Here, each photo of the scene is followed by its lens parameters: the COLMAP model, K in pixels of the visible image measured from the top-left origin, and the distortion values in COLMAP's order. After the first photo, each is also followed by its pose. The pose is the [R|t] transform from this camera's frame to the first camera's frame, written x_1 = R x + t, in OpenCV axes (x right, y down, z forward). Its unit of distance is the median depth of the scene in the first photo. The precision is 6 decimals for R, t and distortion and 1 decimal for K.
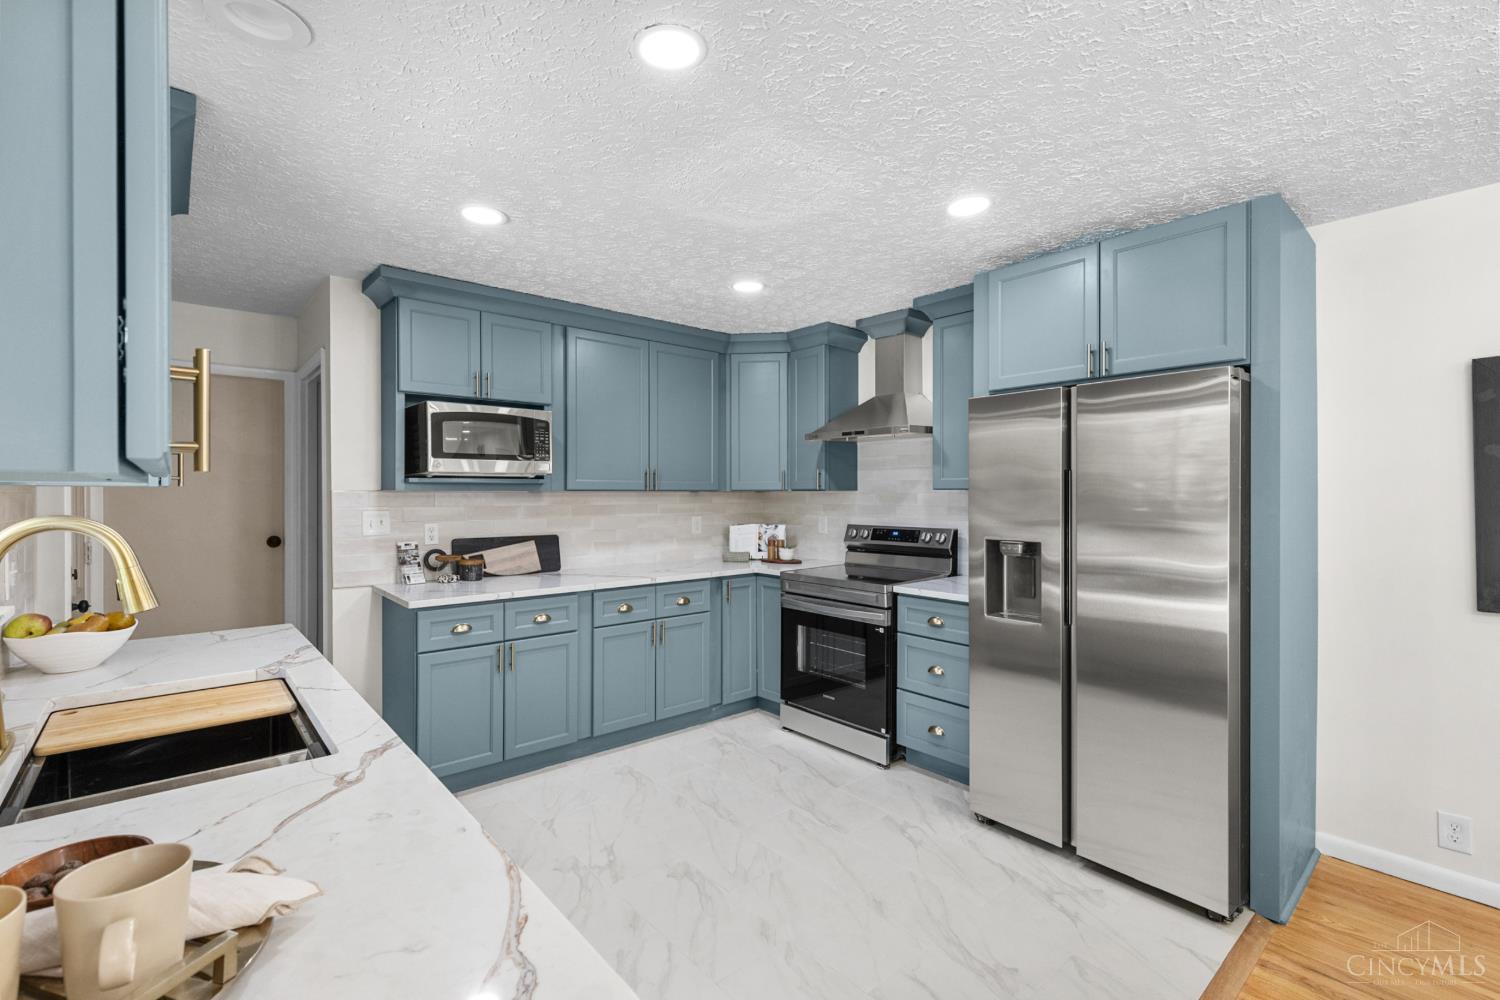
lens RADIAL K [[668.8, 0, 743.2], [0, 668.8, 497.0], [0, 0, 1]] dist [0.000950, 0.000077]
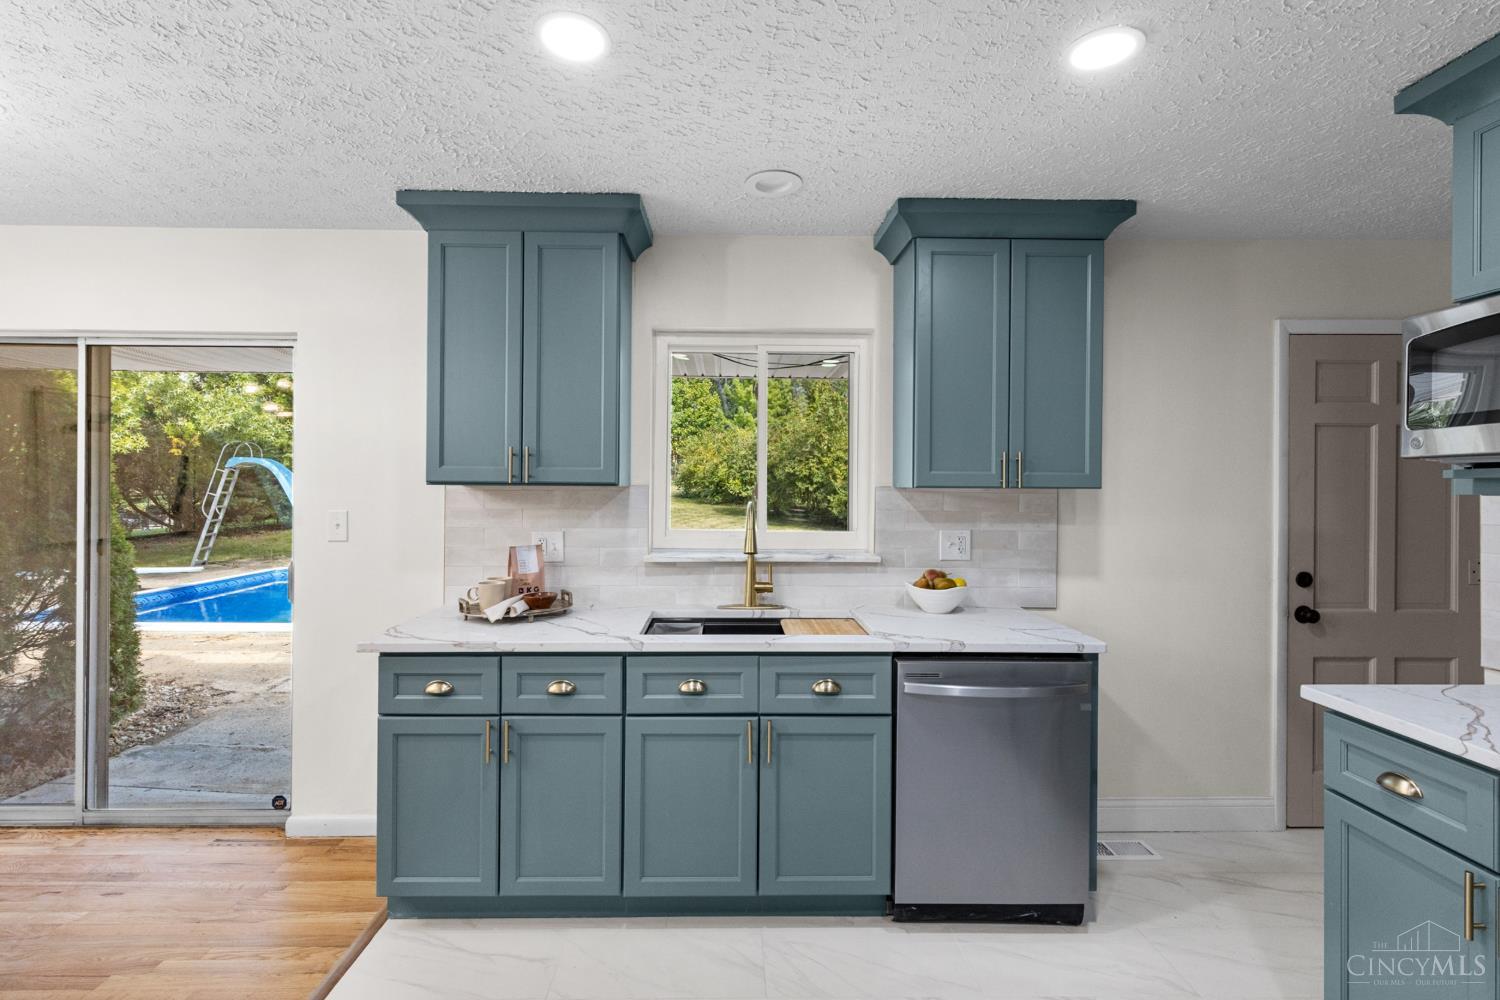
lens RADIAL K [[678.4, 0, 739.5], [0, 678.4, 485.4], [0, 0, 1]] dist [0.004174, -0.000147]
pose [[-0.641133, -0.007808, -0.767390, 0.228605], [-0.014147, 0.999899, 0.001646, -0.009582], [0.767299, 0.011912, -0.641179, 0.861337]]
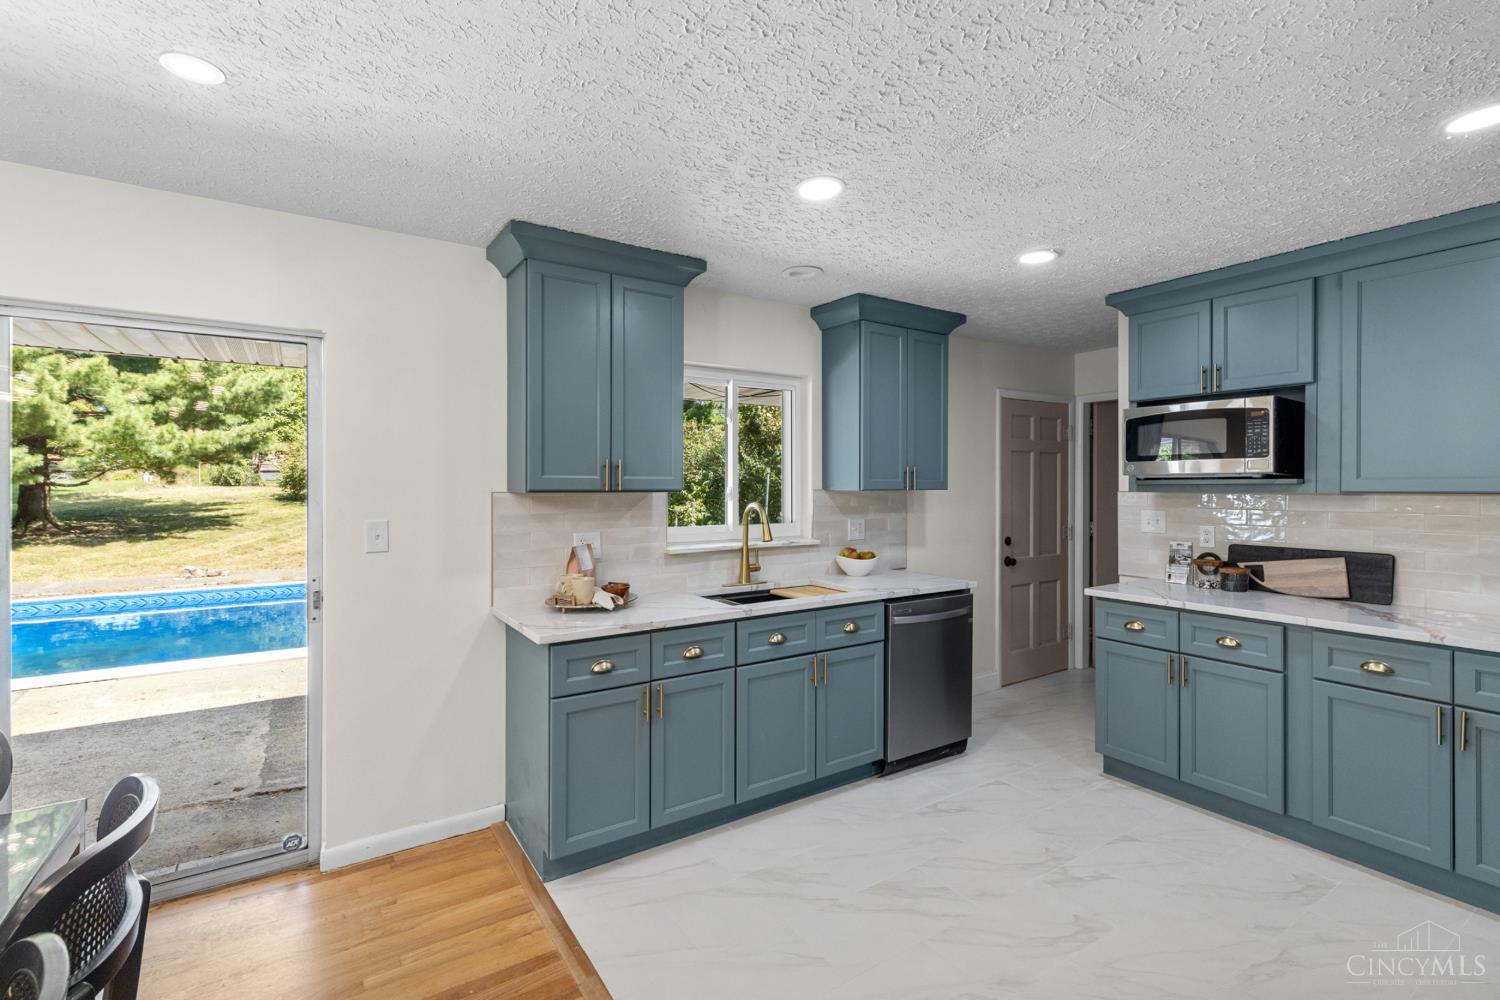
lens RADIAL K [[678.4, 0, 739.5], [0, 678.4, 485.4], [0, 0, 1]] dist [0.004174, -0.000147]
pose [[-0.135625, -0.003077, -0.990755, 0.639407], [-0.006879, 0.999974, -0.002164, -0.013061], [0.990736, 0.006522, -0.135643, 0.487351]]
